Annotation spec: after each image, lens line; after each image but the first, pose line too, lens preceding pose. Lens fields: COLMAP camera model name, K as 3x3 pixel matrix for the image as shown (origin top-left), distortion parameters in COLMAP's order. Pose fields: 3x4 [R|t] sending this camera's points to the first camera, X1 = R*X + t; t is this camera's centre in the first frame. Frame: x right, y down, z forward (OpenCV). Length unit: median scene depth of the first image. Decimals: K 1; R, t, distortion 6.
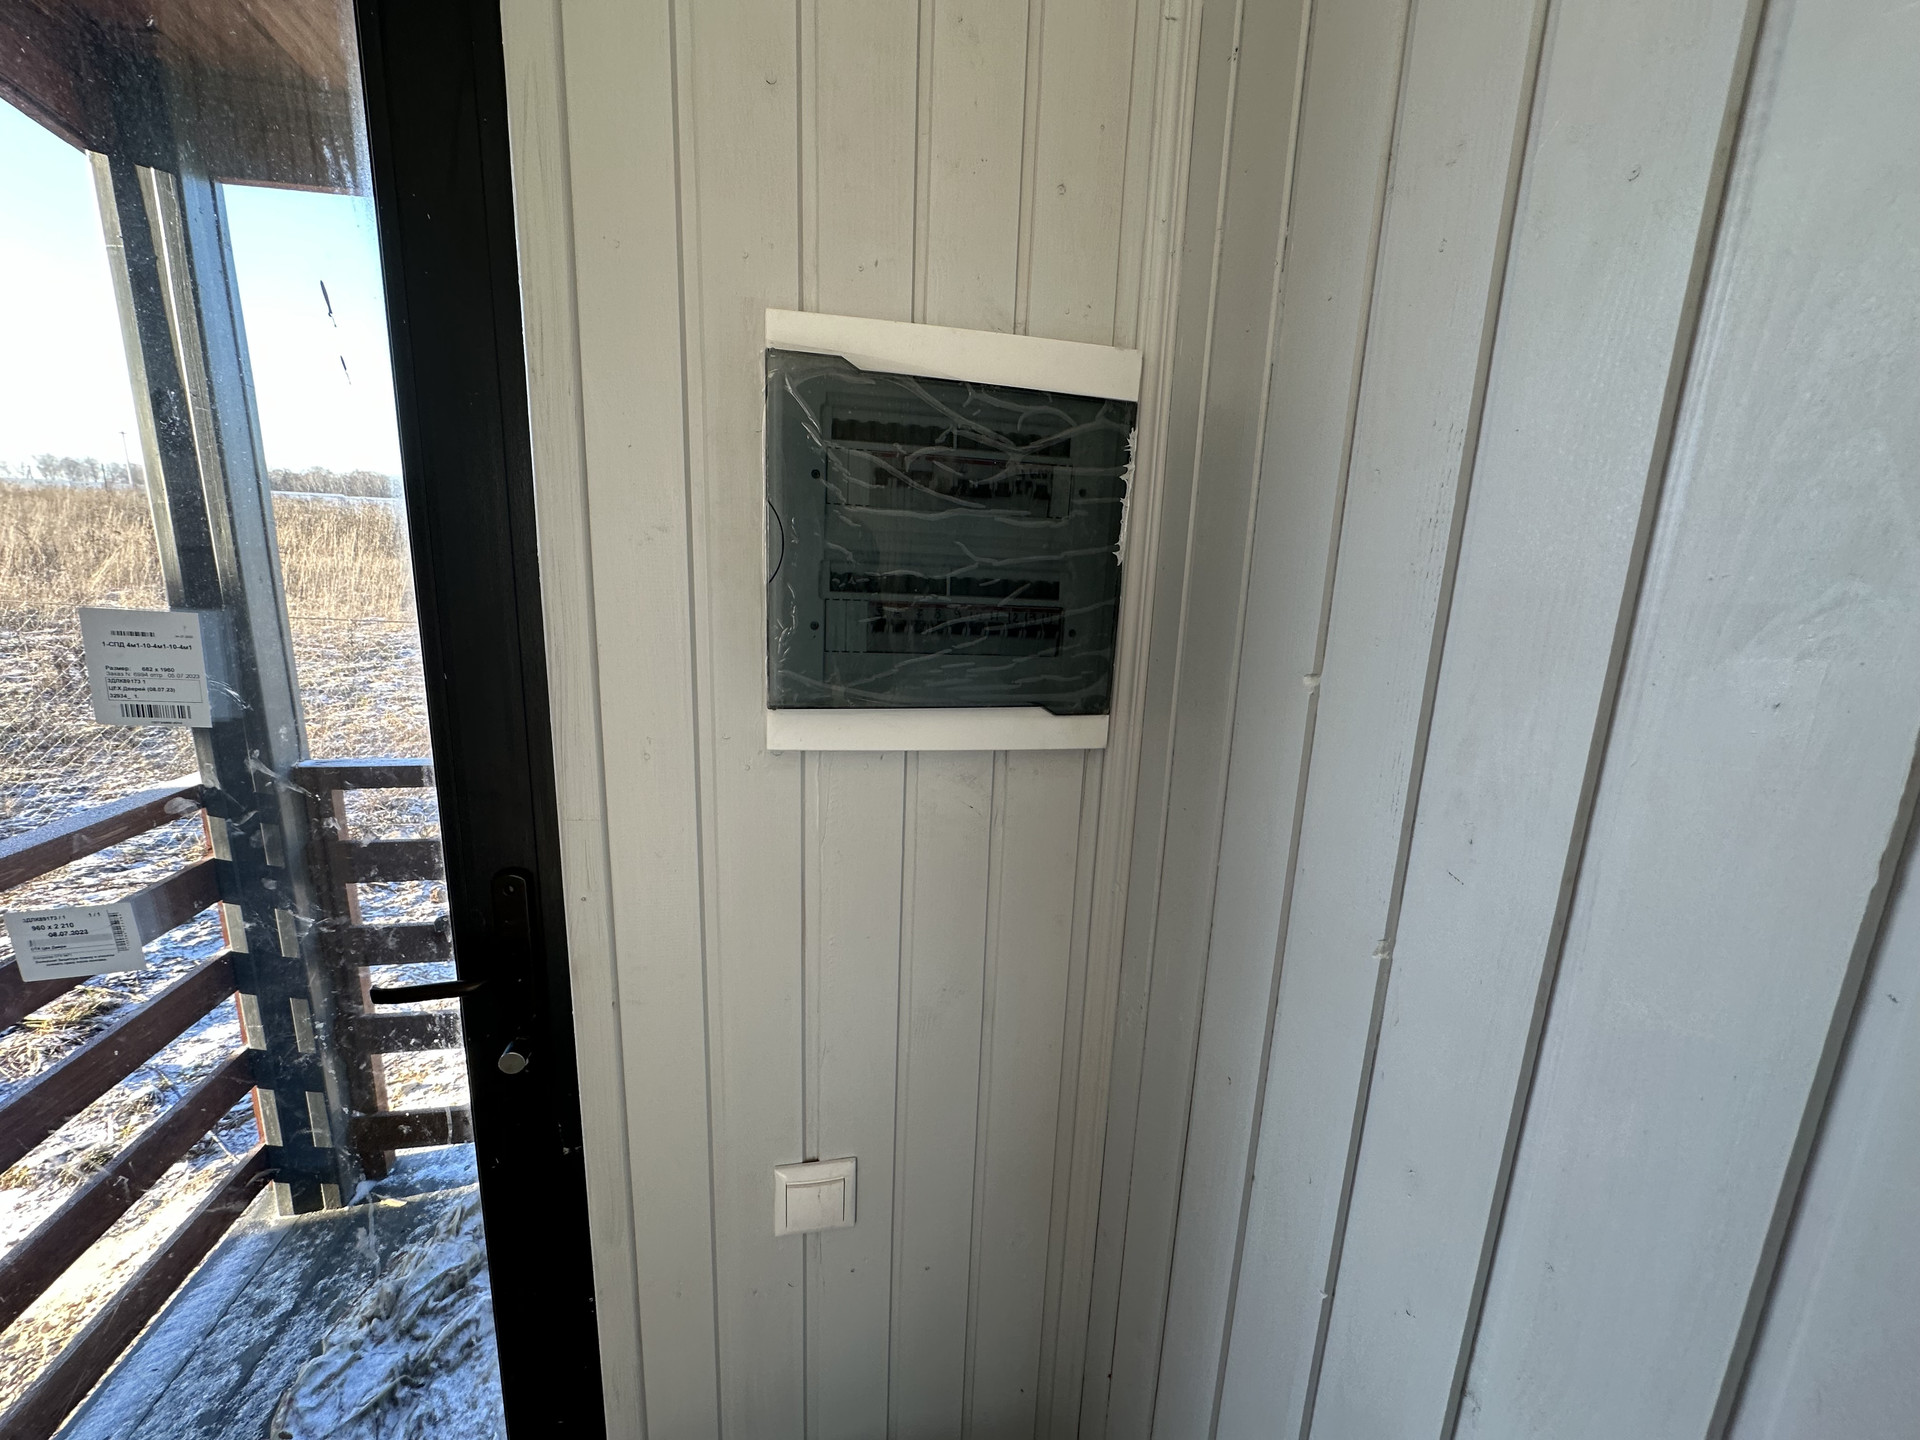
lens RADIAL K [[762.5, 0, 970.0], [0, 762.5, 718.7], [0, 0, 1]] dist [-0.003335, -0.000325]
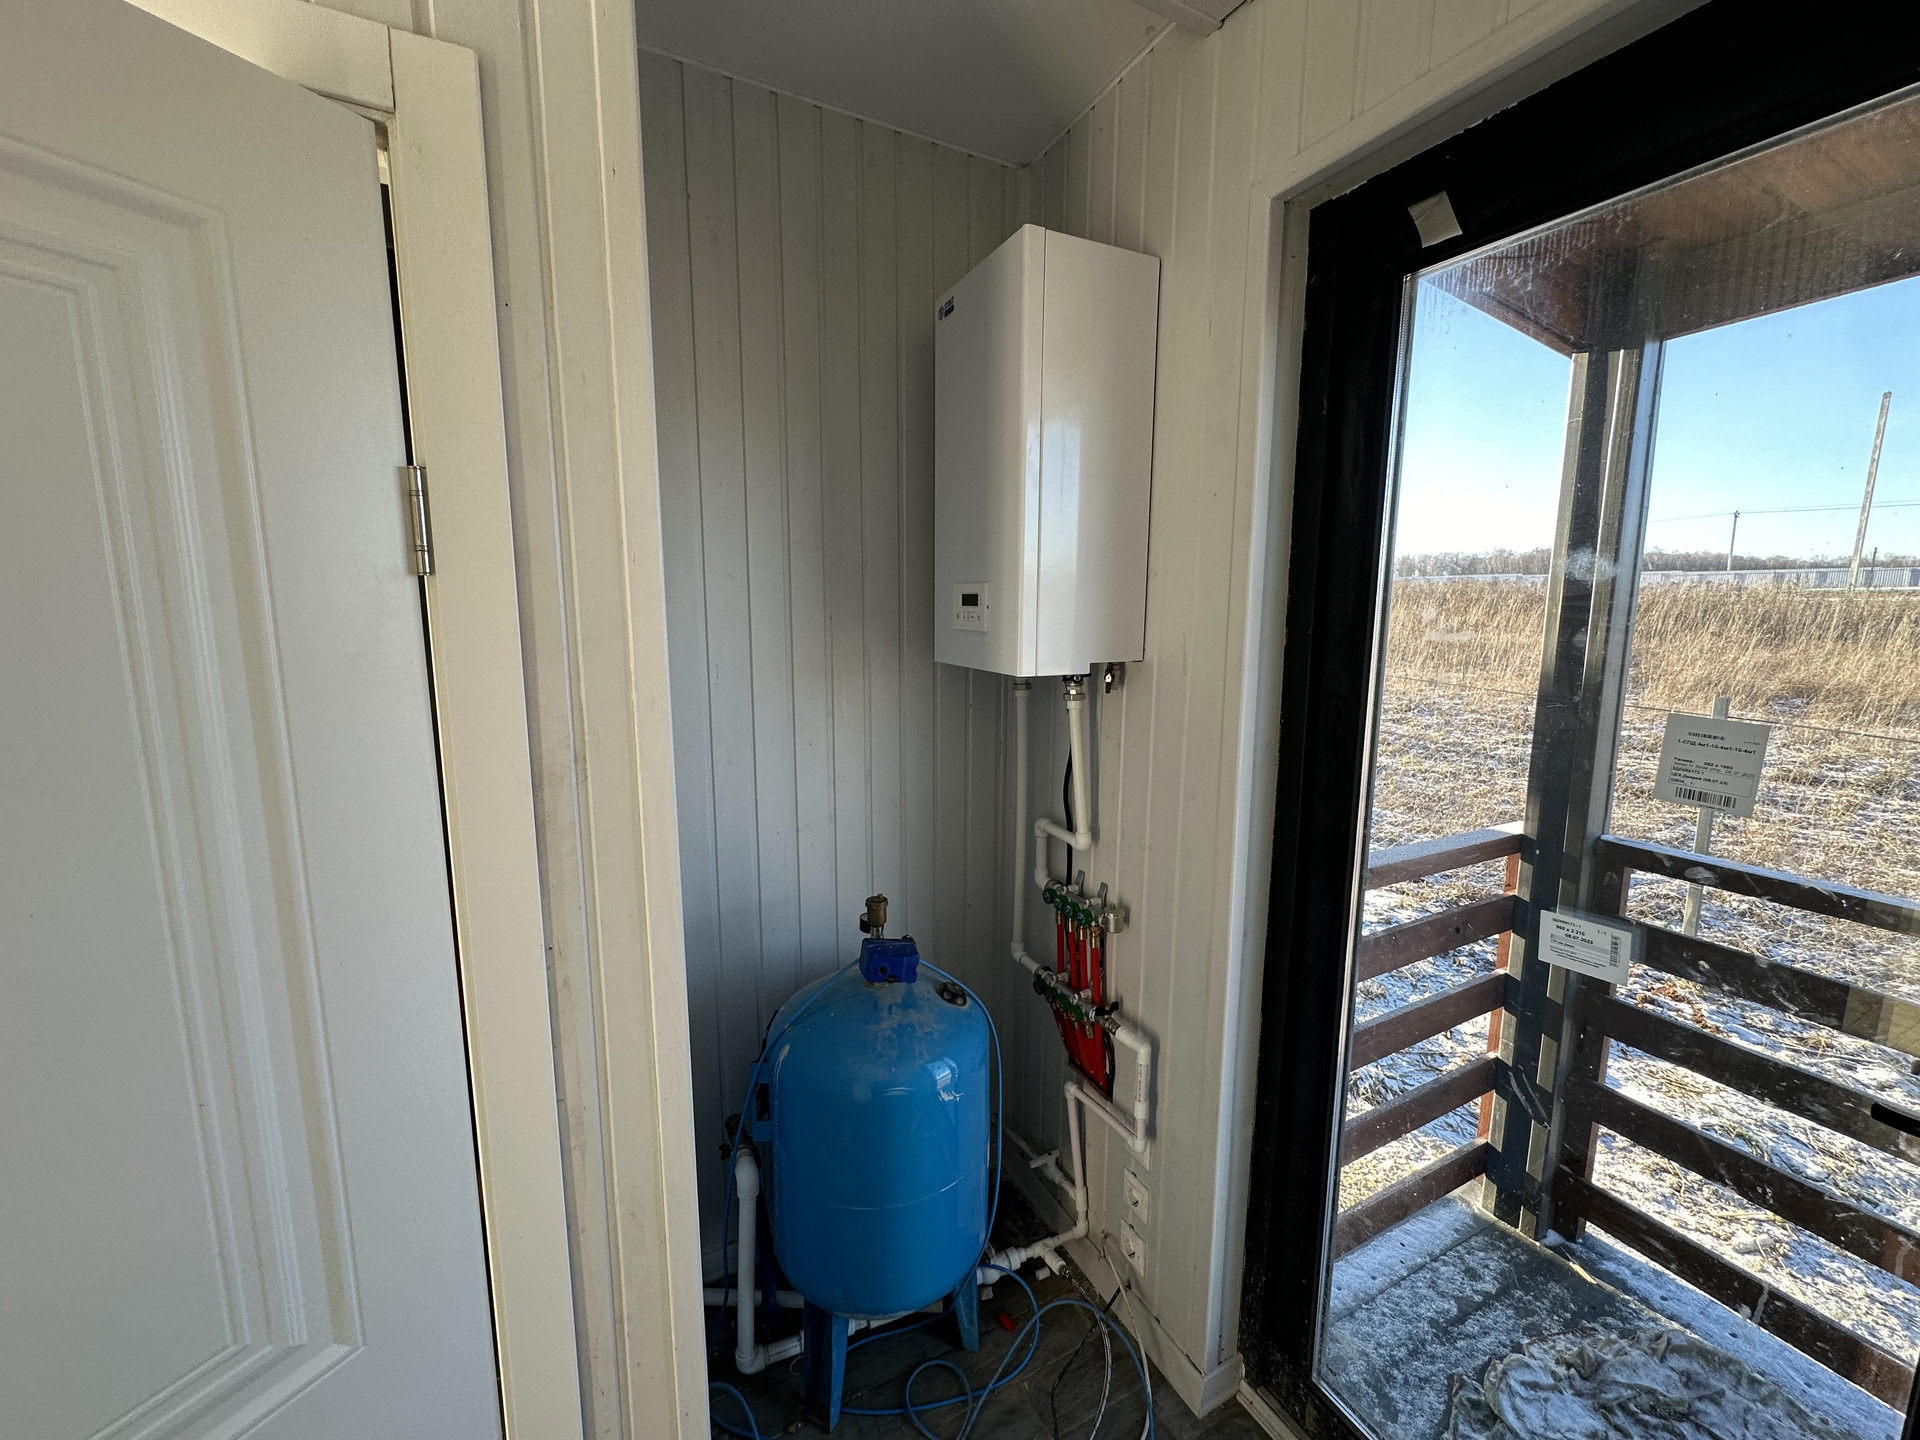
lens RADIAL K [[762.5, 0, 960.1], [0, 762.5, 717.8], [0, 0, 1]] dist [-0.003335, -0.000325]
pose [[0.267535, 0.101591, -0.958178, -0.088176], [-0.193699, 0.979796, 0.049800, 0.016396], [0.943878, 0.172274, 0.281808, -0.237713]]
